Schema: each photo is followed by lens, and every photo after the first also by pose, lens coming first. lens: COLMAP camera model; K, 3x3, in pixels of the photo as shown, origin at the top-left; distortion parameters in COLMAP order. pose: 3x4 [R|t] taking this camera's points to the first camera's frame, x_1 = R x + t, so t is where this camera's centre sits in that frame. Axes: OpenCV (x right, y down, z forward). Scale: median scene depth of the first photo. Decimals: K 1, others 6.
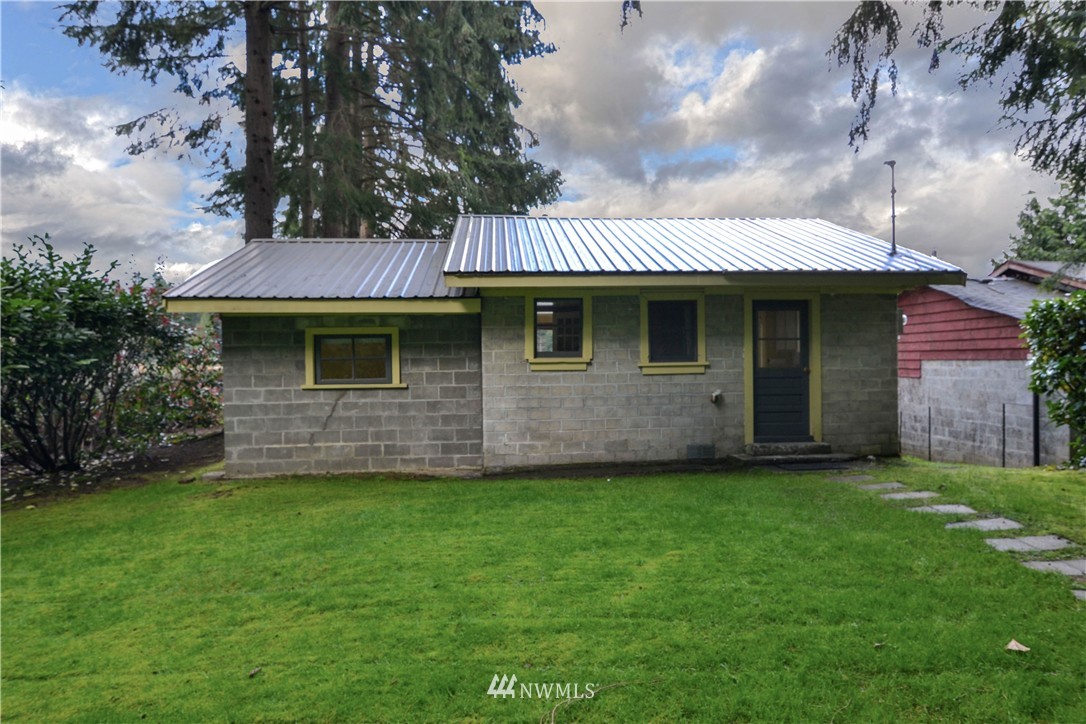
lens RADIAL K [[616.6, 0, 545.2], [0, 616.6, 368.4], [0, 0, 1]] dist [-0.002967, -0.002838]
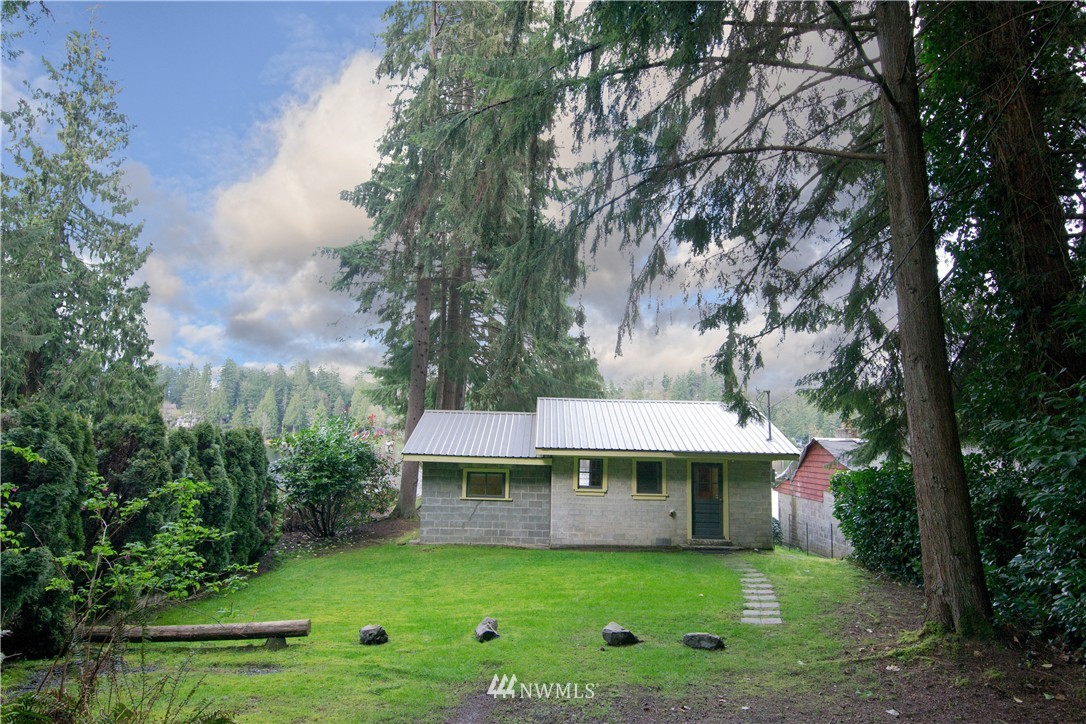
lens RADIAL K [[616.6, 0, 544.7], [0, 616.6, 363.2], [0, 0, 1]] dist [-0.002967, -0.002838]
pose [[0.996553, 0.027408, -0.078306, 0.020178], [-0.038523, 0.988804, -0.144163, -0.123707], [0.073478, 0.146683, 0.986451, -0.998576]]
